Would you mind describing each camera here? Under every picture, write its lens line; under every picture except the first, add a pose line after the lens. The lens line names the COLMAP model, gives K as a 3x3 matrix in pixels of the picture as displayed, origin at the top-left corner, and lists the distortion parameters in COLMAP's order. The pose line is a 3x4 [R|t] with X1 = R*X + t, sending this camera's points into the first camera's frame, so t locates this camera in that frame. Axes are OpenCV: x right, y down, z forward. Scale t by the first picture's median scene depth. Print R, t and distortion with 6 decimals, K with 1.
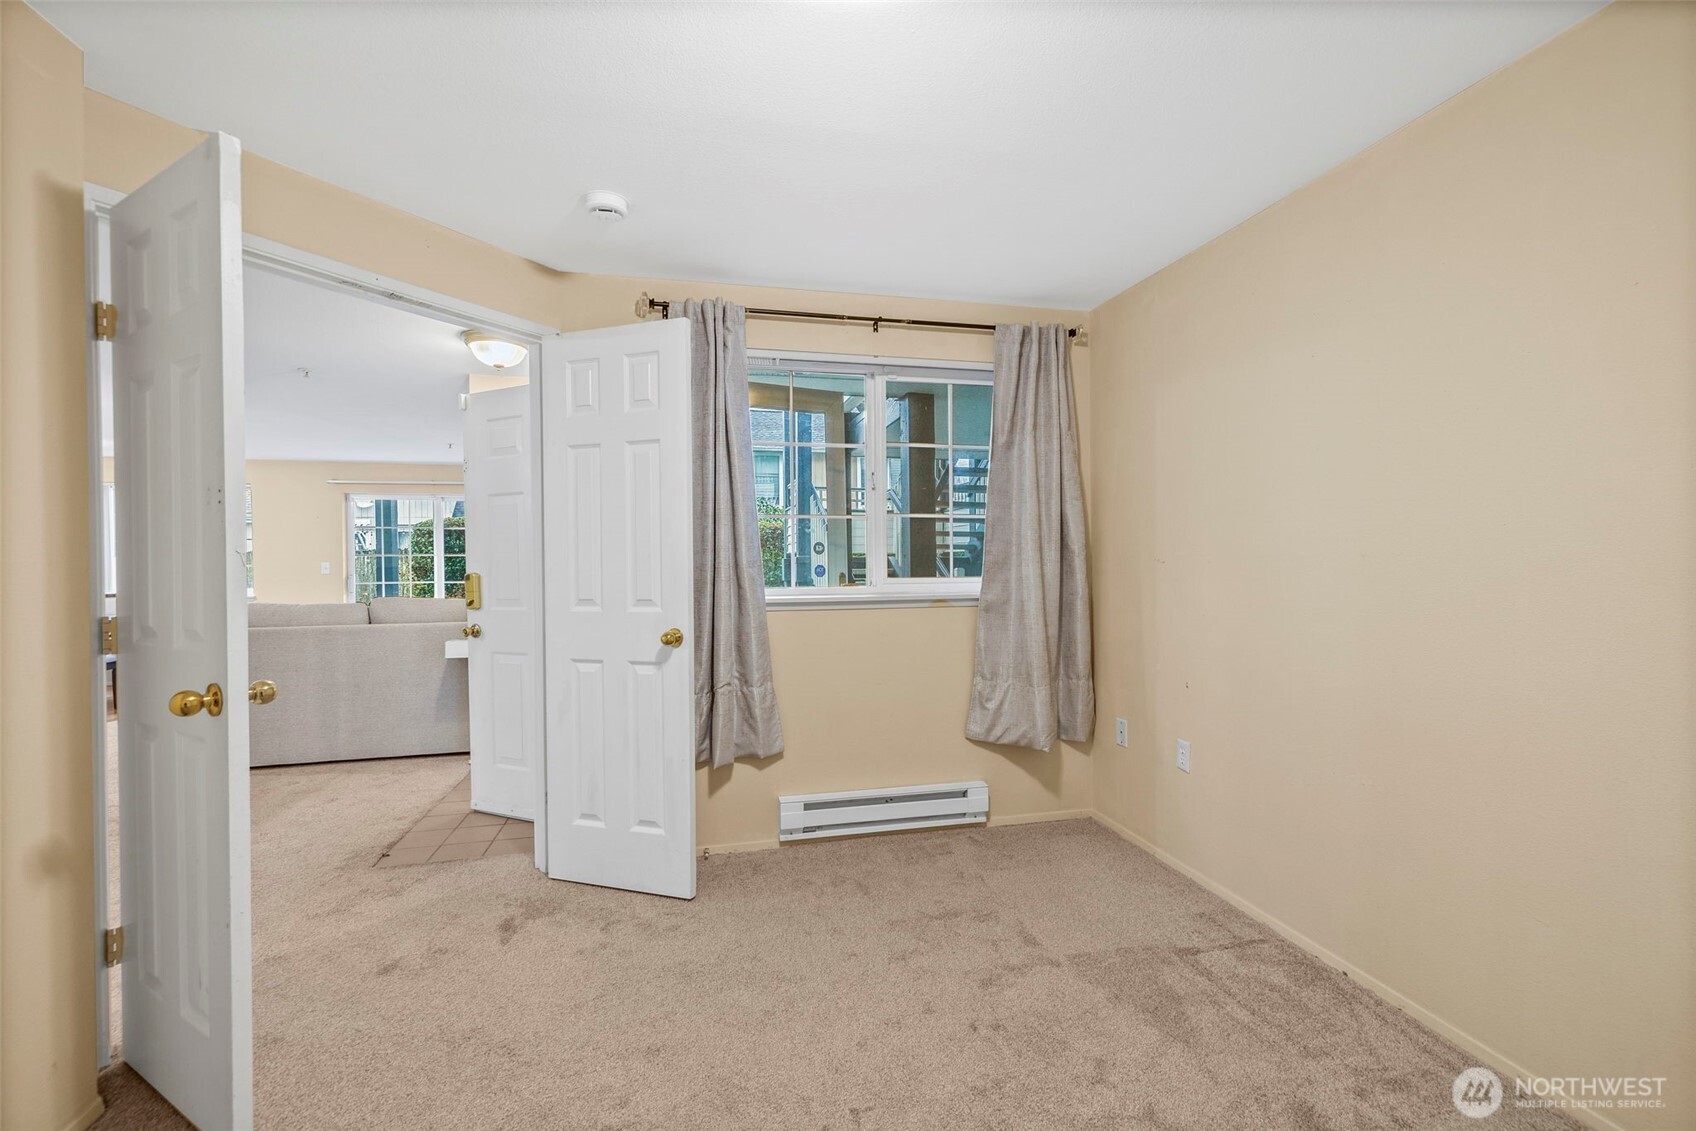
lens RADIAL K [[723.6, 0, 849.7], [0, 723.6, 568.1], [0, 0, 1]] dist [0.003007, -0.000006]
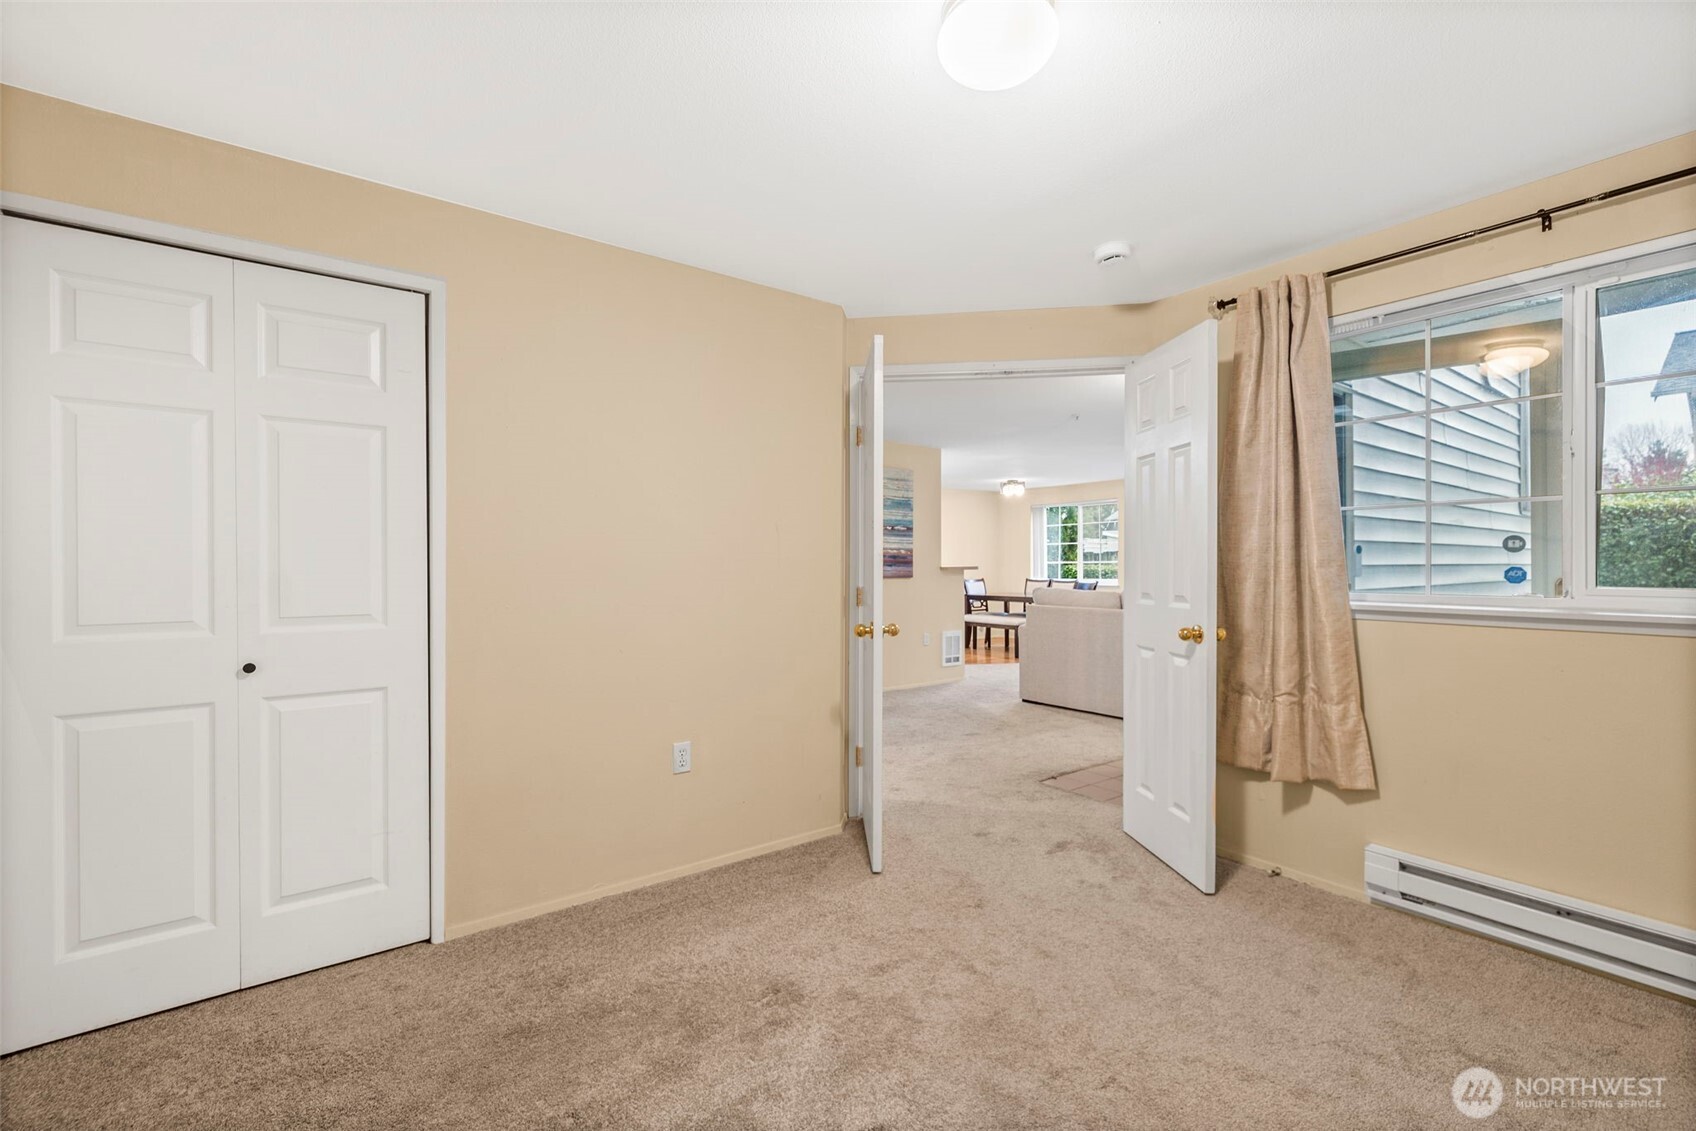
lens RADIAL K [[723.6, 0, 849.7], [0, 723.6, 568.1], [0, 0, 1]] dist [0.003007, -0.000006]
pose [[0.396624, 0.015321, -0.917853, 0.478069], [-0.011964, 0.999862, 0.011520, -0.003385], [0.917903, 0.006412, 0.396753, 0.130643]]
